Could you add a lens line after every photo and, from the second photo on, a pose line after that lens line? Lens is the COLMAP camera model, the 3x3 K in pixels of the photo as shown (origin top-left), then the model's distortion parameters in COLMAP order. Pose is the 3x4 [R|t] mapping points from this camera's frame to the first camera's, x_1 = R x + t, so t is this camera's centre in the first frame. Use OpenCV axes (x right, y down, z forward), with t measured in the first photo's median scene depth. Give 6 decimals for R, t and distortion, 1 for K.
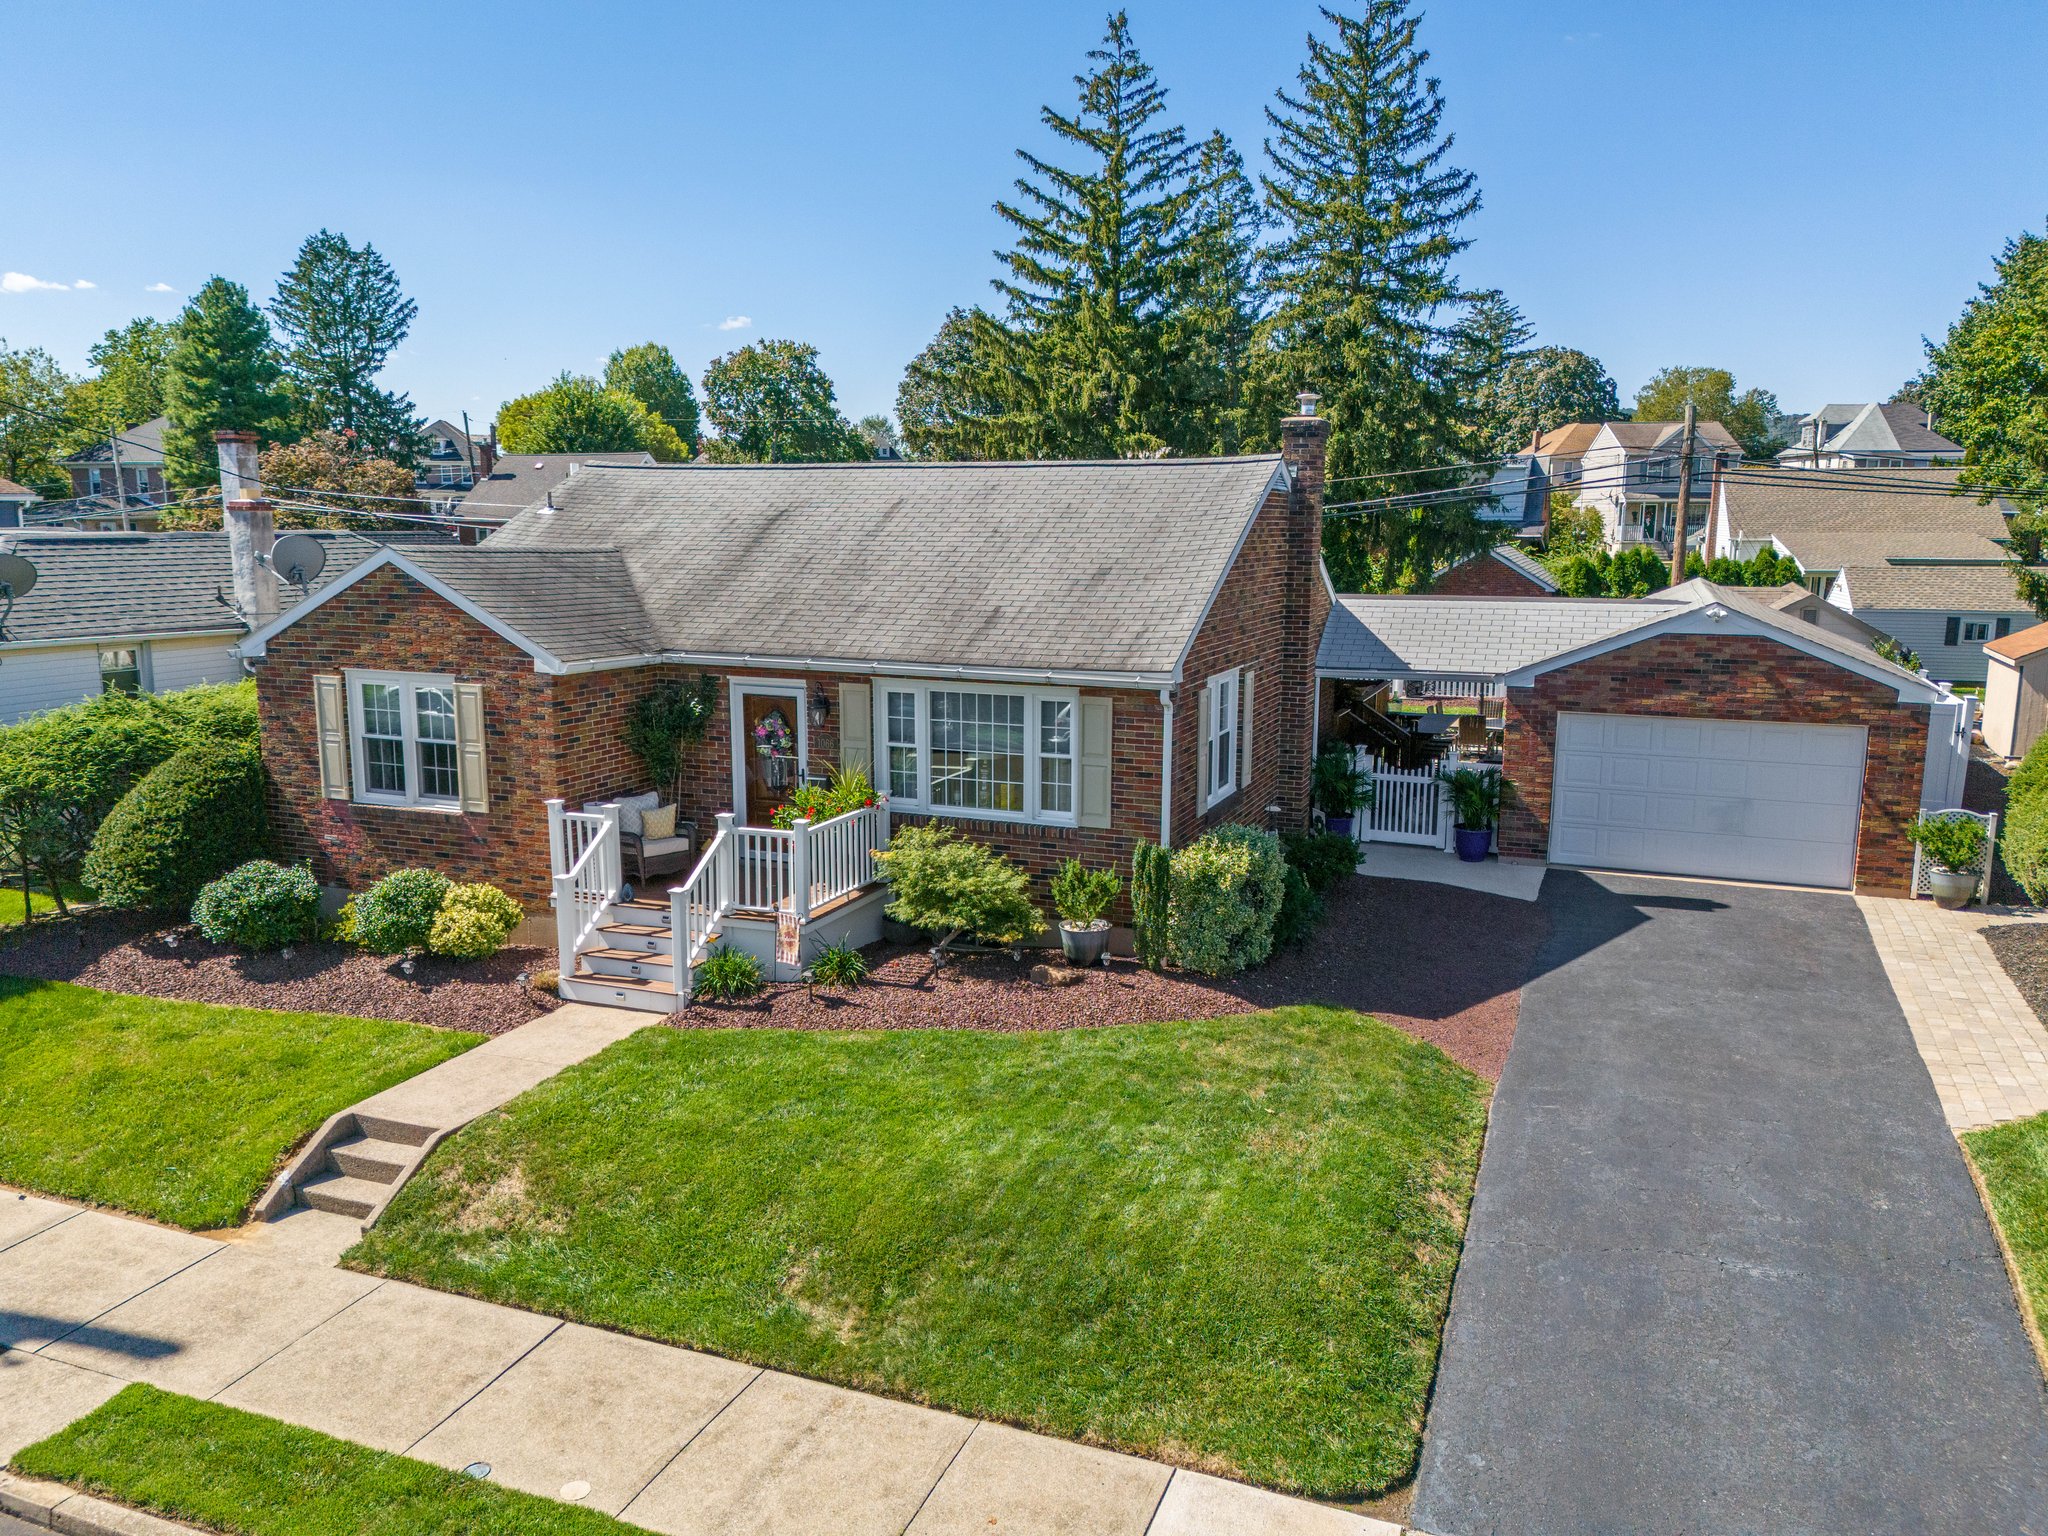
lens RADIAL K [[1503.1, 0, 1030.8], [0, 1503.1, 766.1], [0, 0, 1]] dist [0.069278, -0.068303]
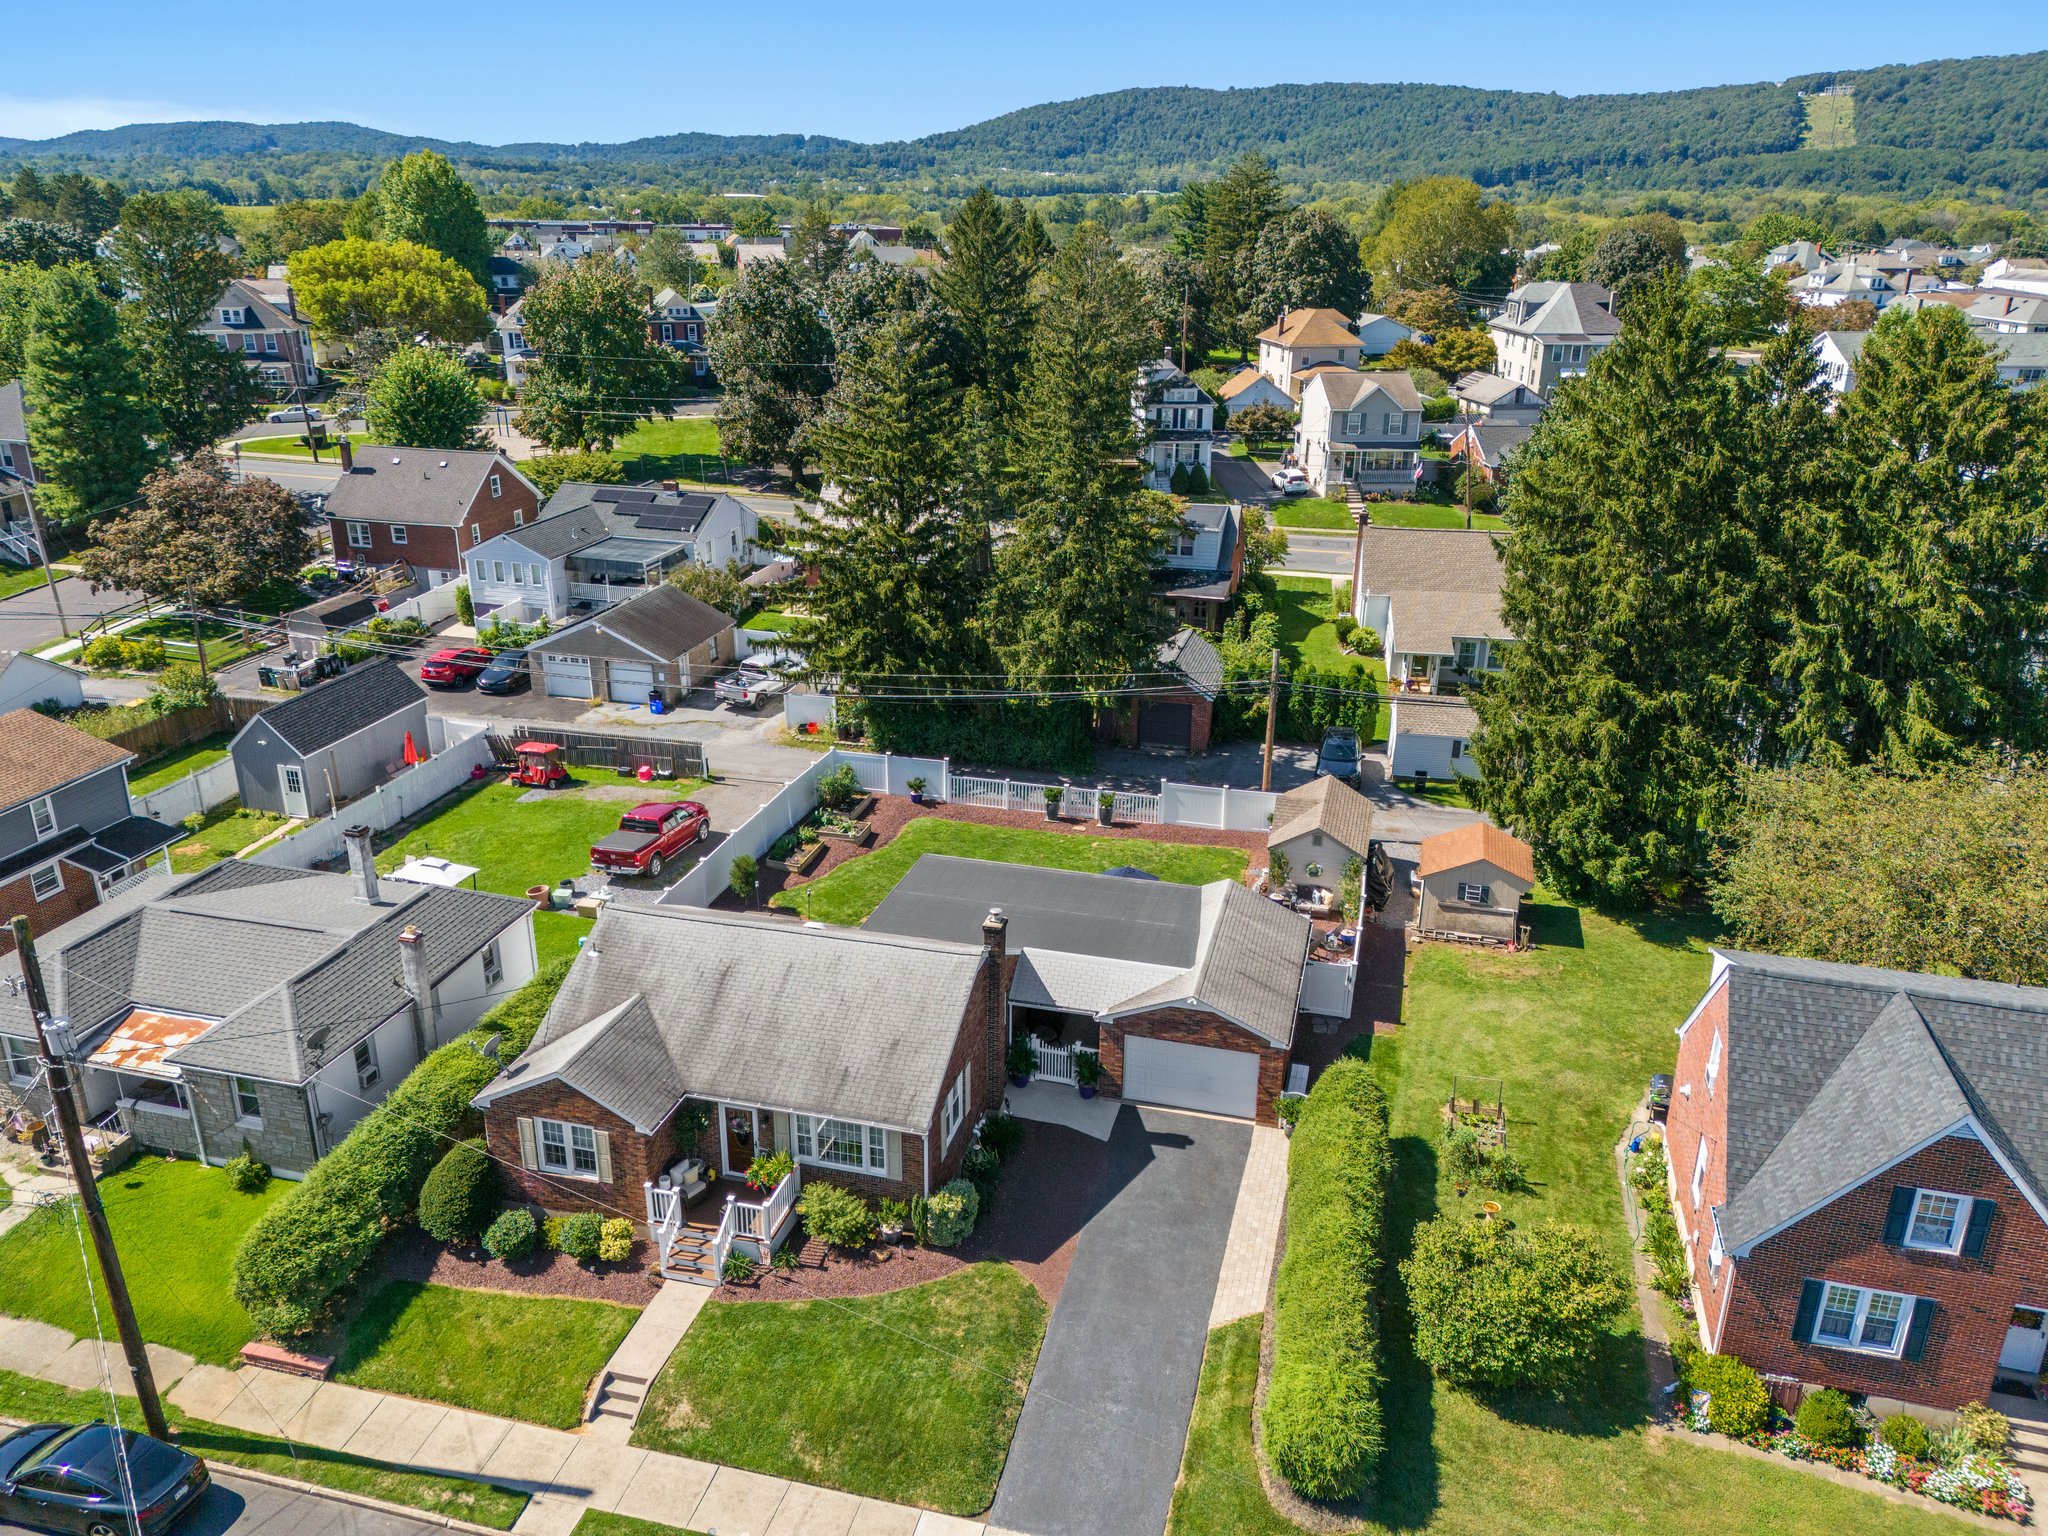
lens RADIAL K [[1503.1, 0, 1028.6], [0, 1503.1, 773.3], [0, 0, 1]] dist [0.069278, -0.068303]
pose [[0.991966, -0.041964, 0.119343, -0.003580], [0.016259, 0.977846, 0.208694, -0.996181], [-0.125457, -0.205077, 0.970672, -1.069747]]
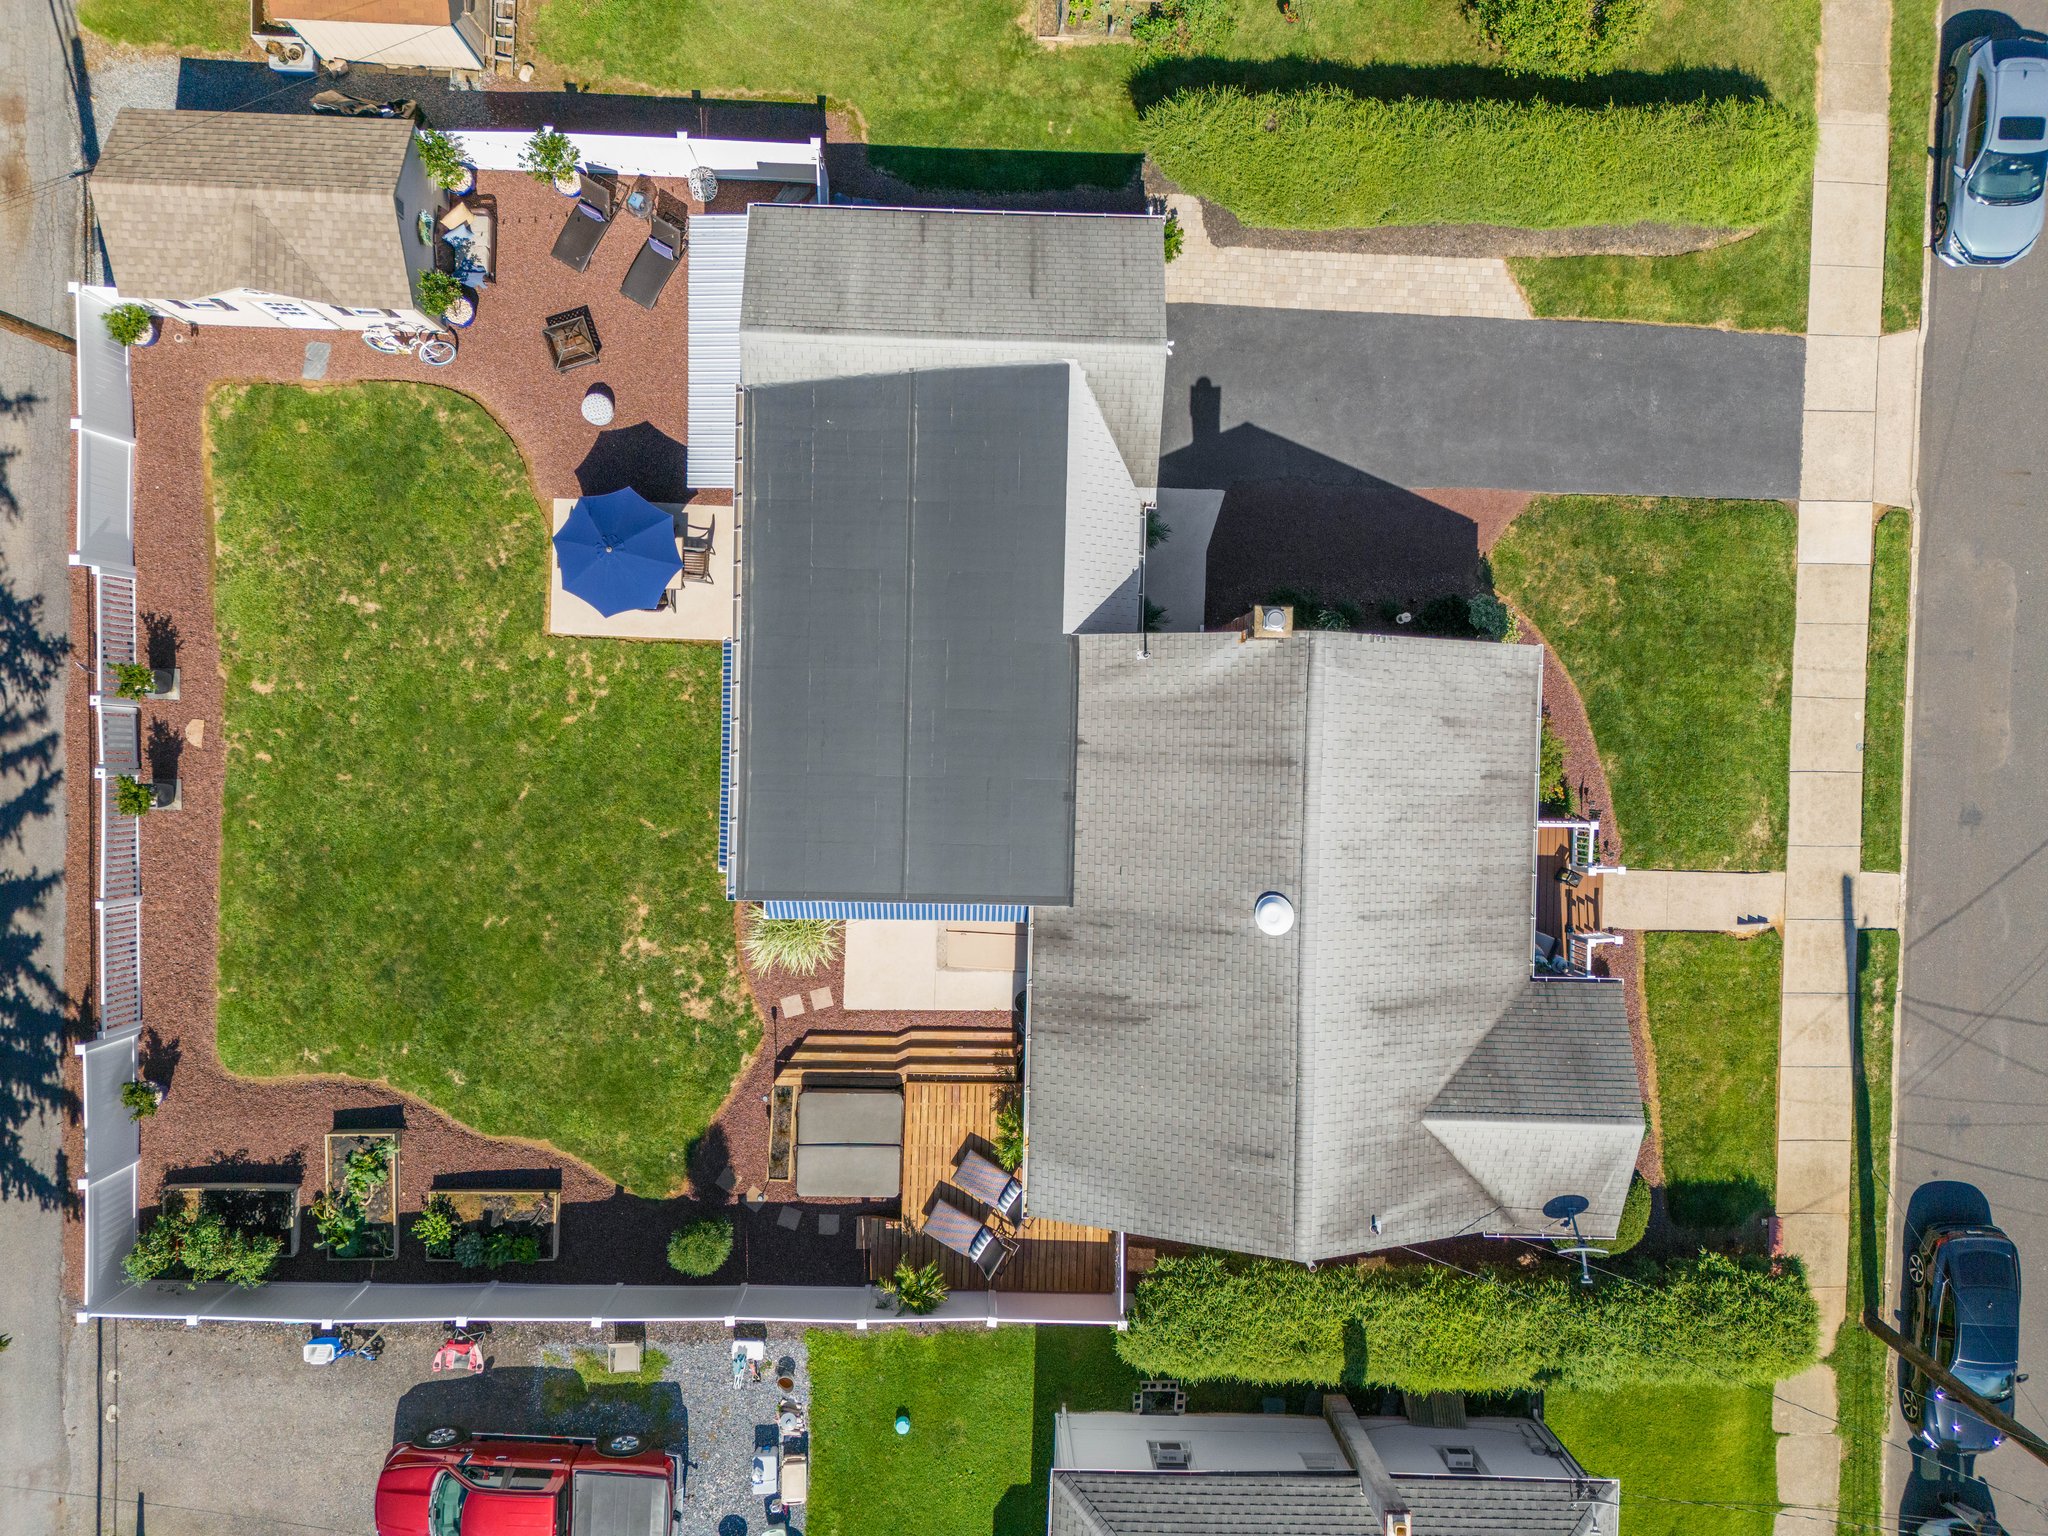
lens RADIAL K [[1503.1, 0, 1032.1], [0, 1503.1, 772.2], [0, 0, 1]] dist [0.069278, -0.068303]
pose [[-0.353486, -0.935019, -0.028048, 0.201685], [0.116402, -0.073717, 0.990463, -1.807616], [-0.928169, 0.346850, 0.134896, 1.271130]]
